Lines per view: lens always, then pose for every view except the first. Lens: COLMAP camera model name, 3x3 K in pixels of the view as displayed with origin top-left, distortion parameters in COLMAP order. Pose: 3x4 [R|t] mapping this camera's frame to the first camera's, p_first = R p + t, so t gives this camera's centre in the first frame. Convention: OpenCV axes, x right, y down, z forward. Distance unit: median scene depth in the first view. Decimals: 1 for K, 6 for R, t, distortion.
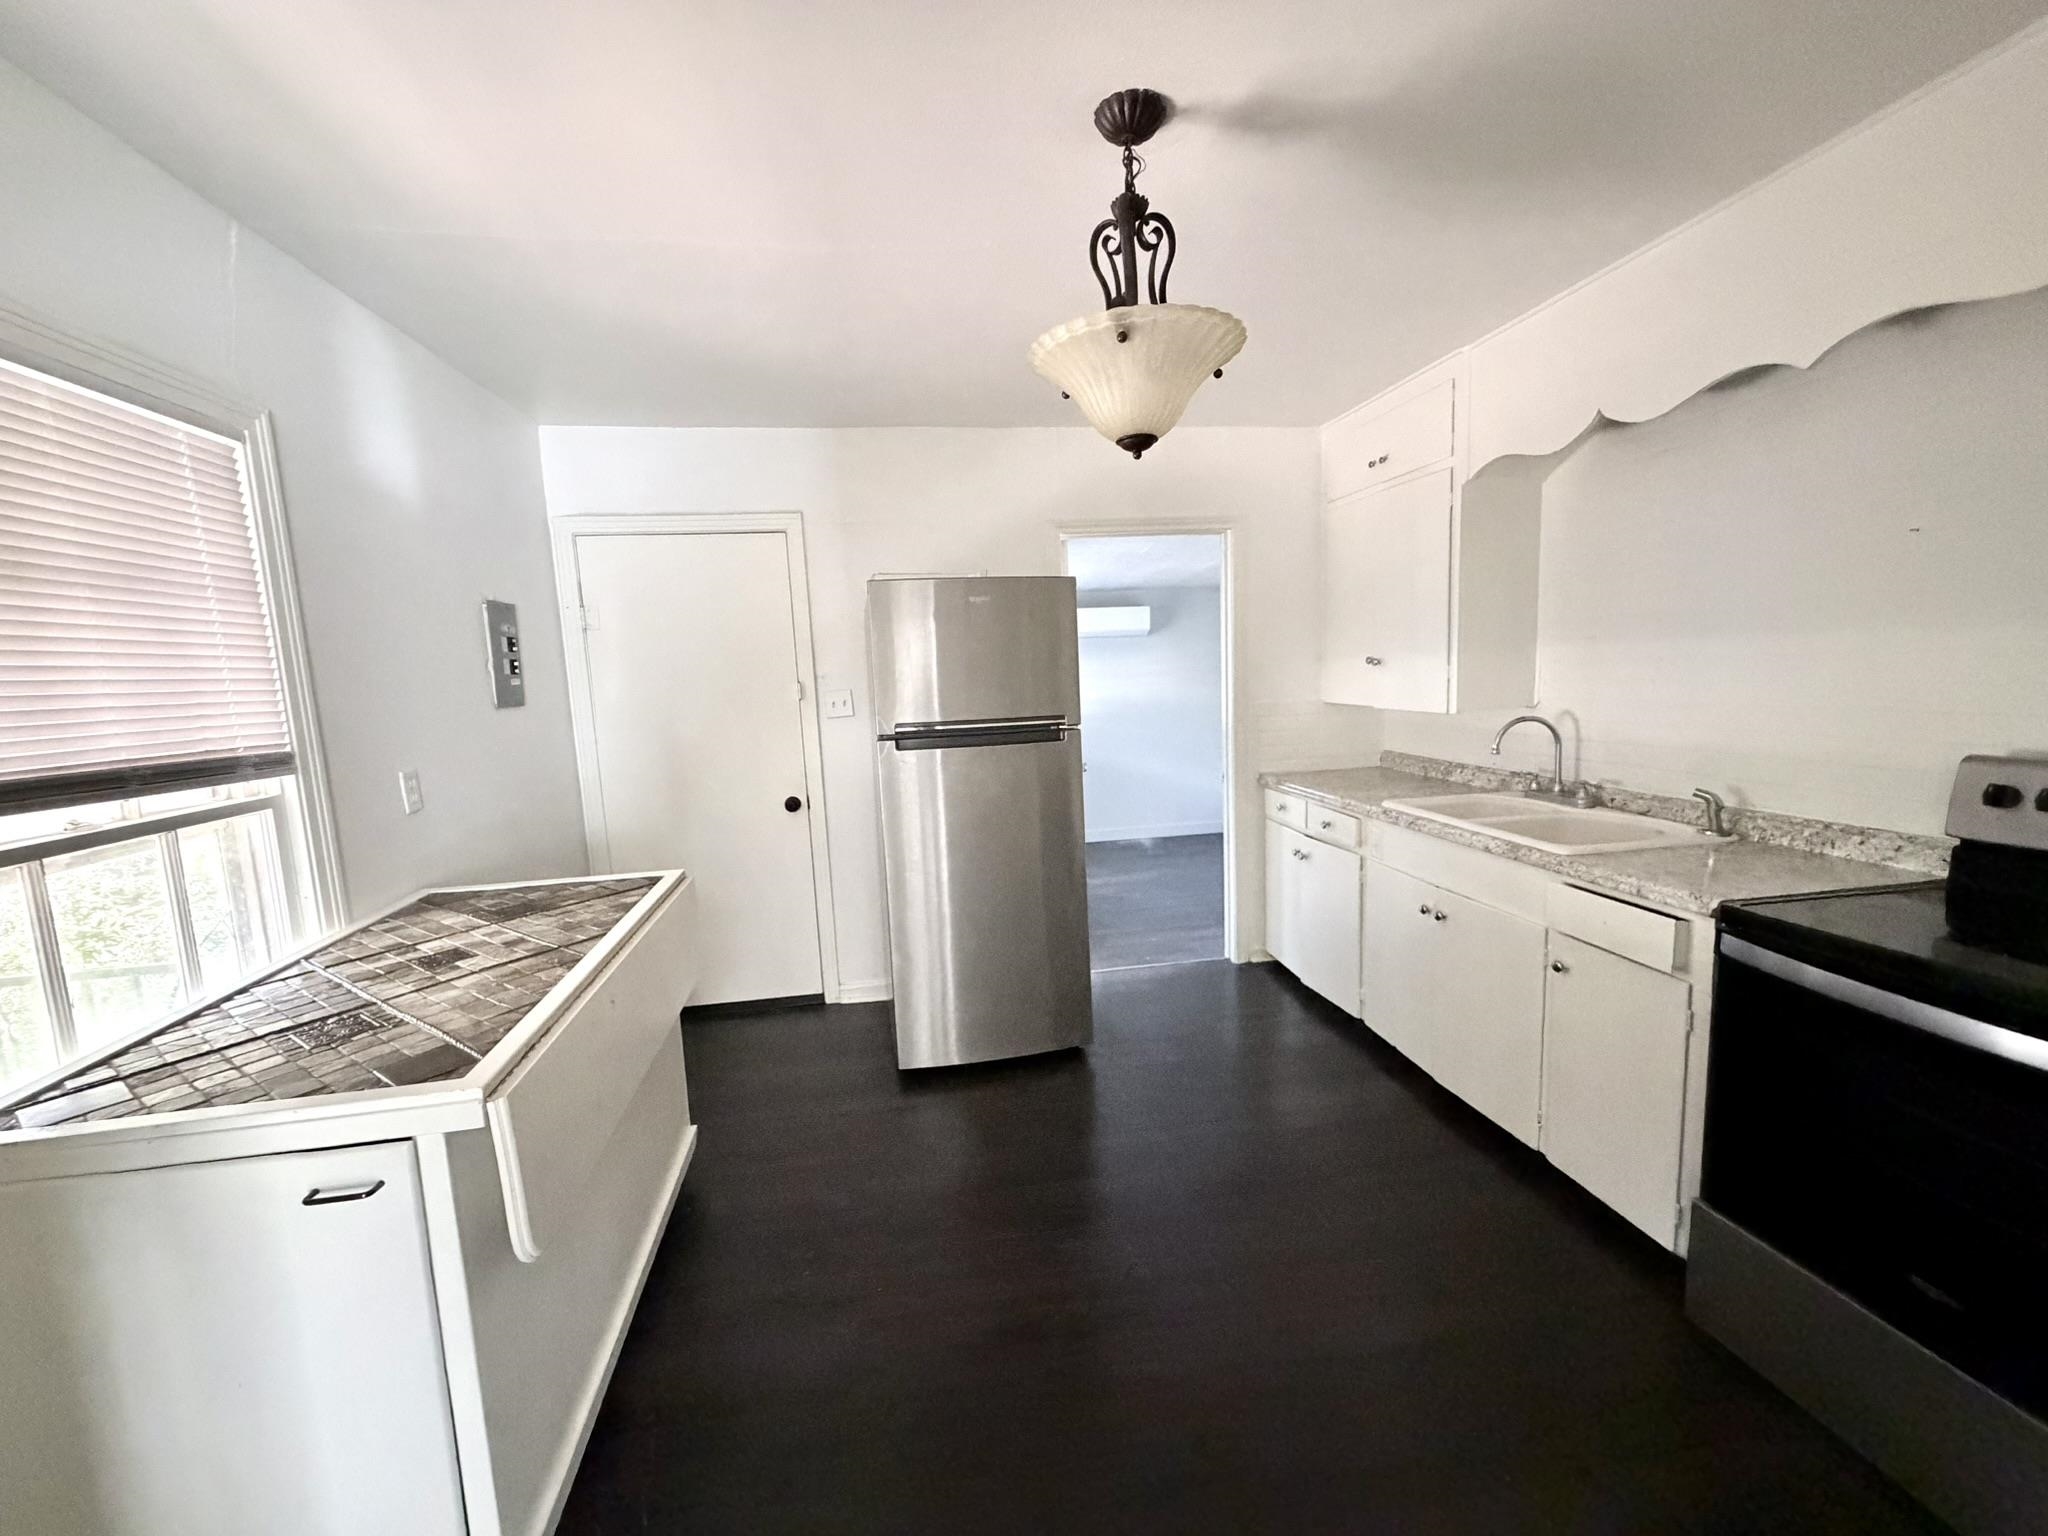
lens RADIAL K [[800.6, 0, 1024.0], [0, 800.6, 768.0], [0, 0, 1]] dist [0.017322, 0.000233]
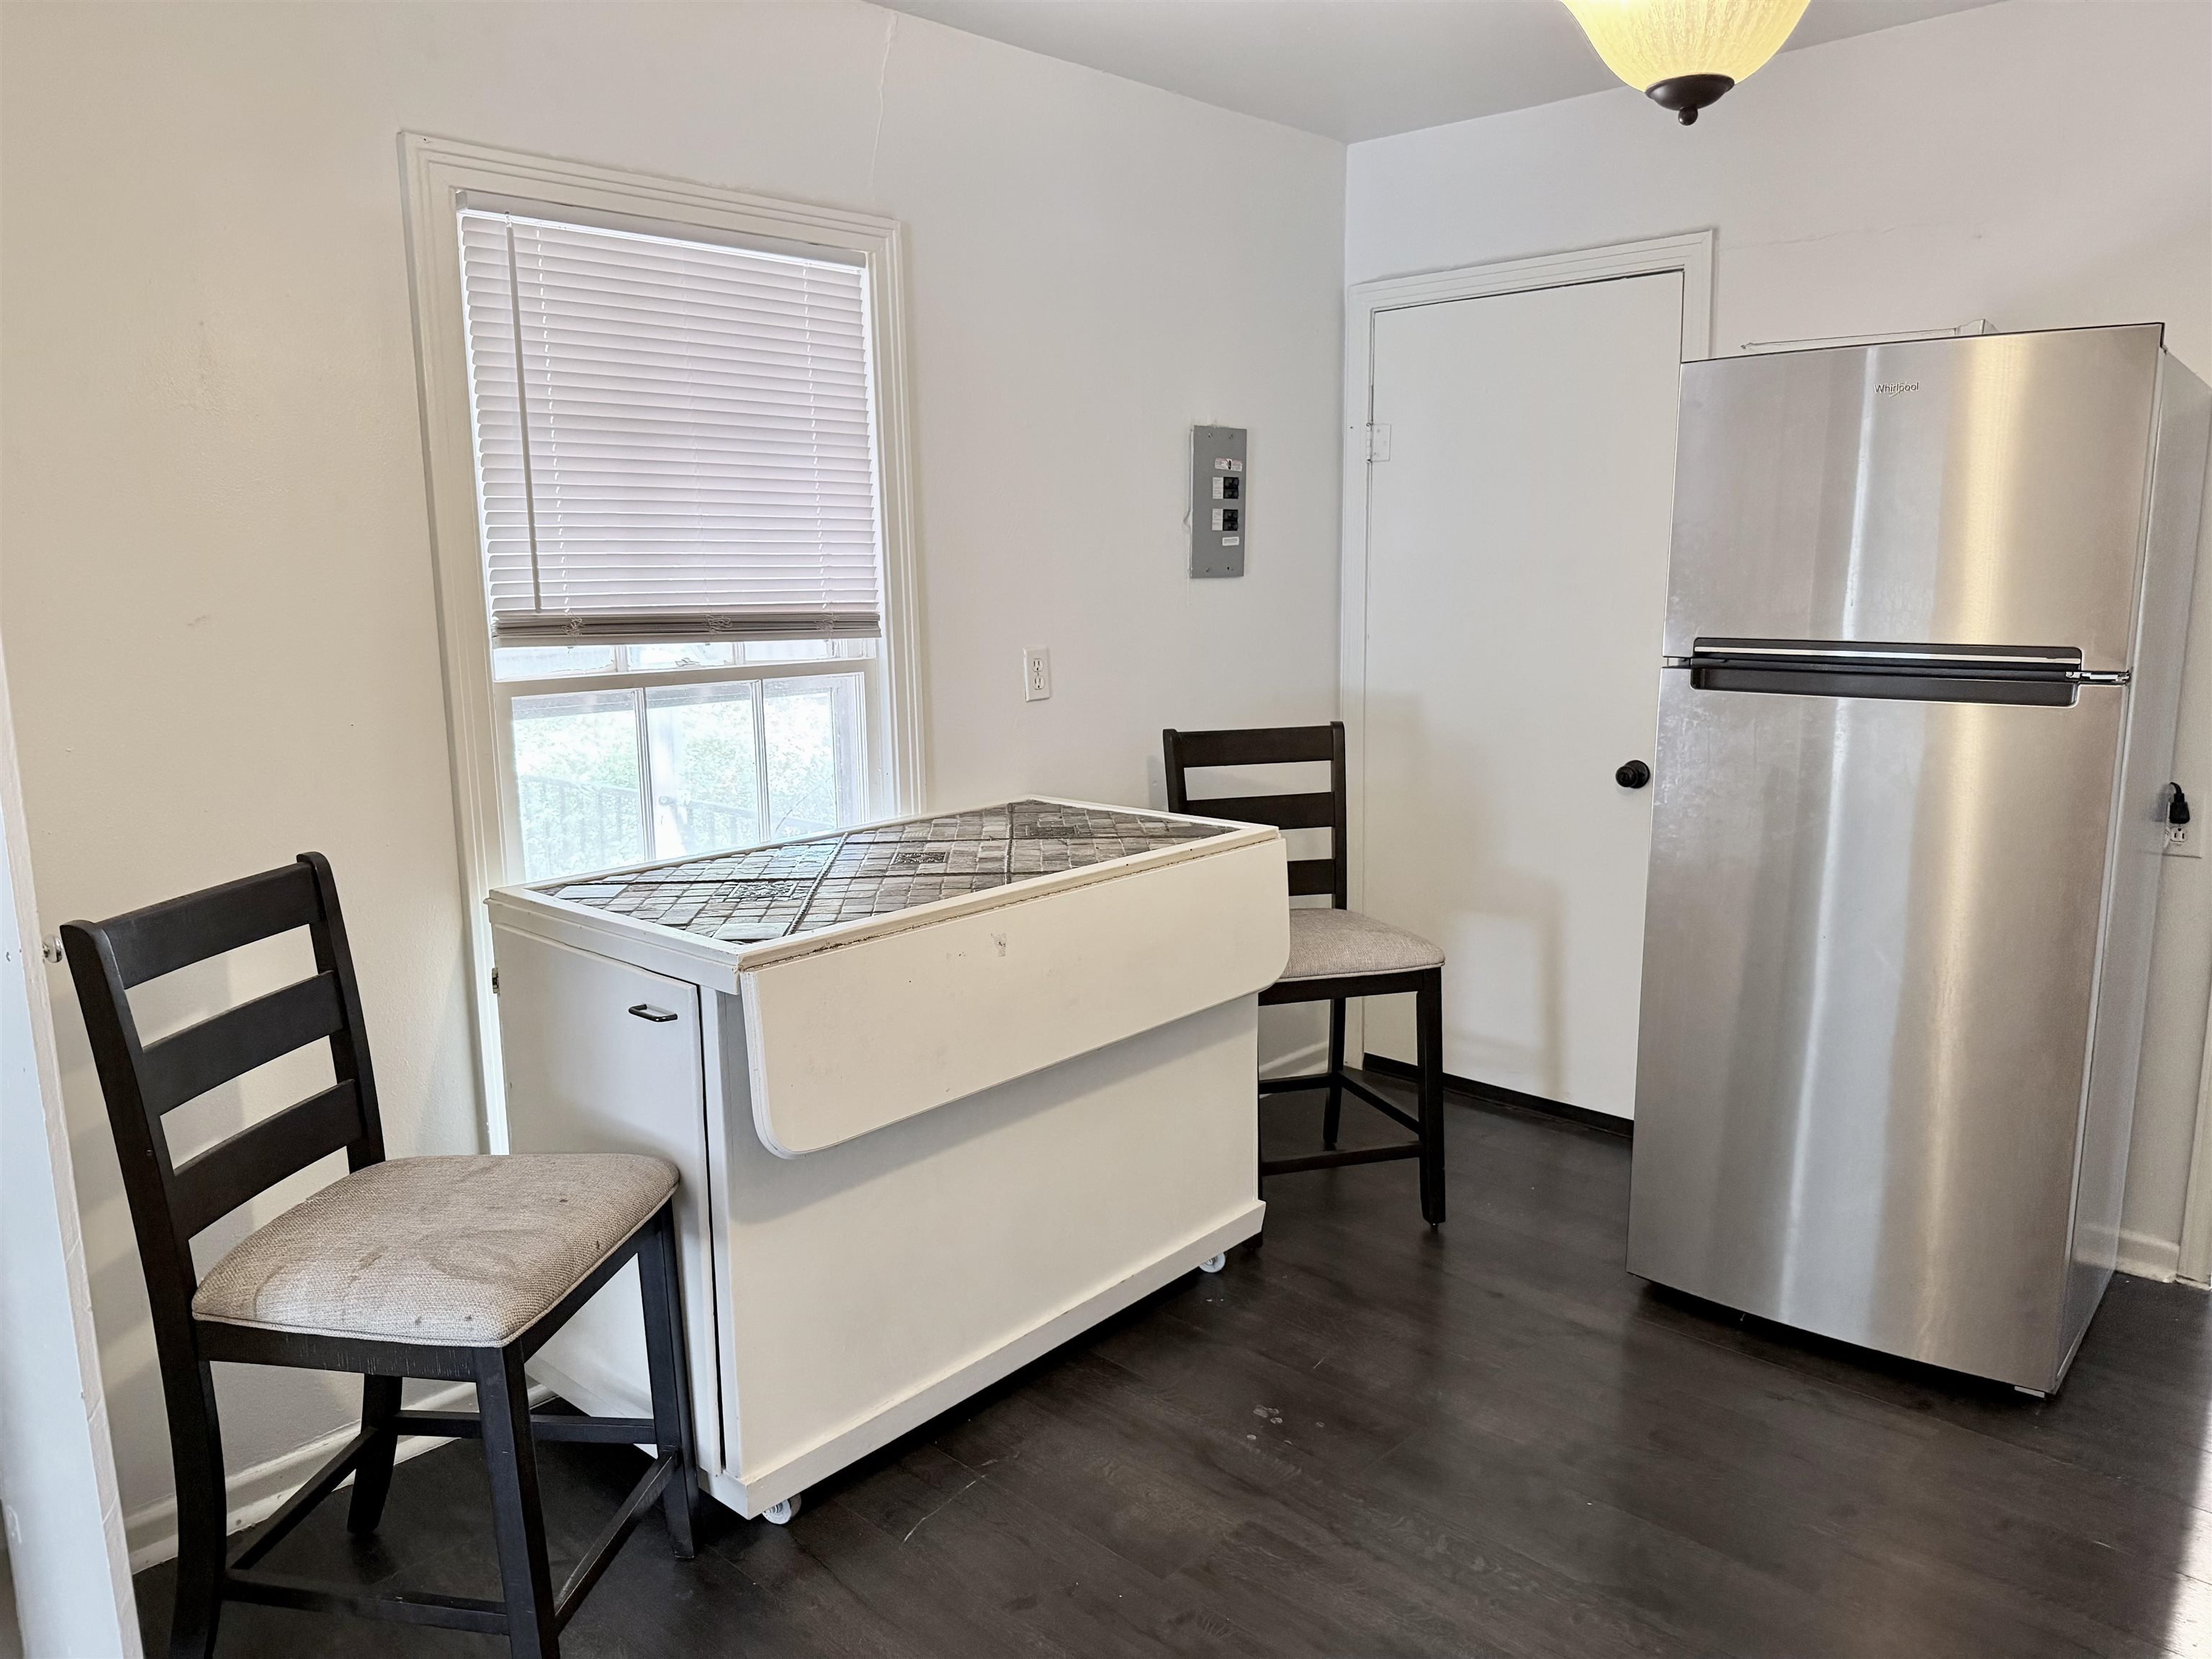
lens RADIAL K [[1510.5, 0, 1106.0], [0, 1510.5, 829.5], [0, 0, 1]] dist [0.049043, -0.002245]
pose [[0.650561, 0.169529, -0.740291, 0.551722], [-0.112473, 0.985525, 0.126849, -0.022912], [0.751080, 0.000740, 0.660211, 0.067725]]
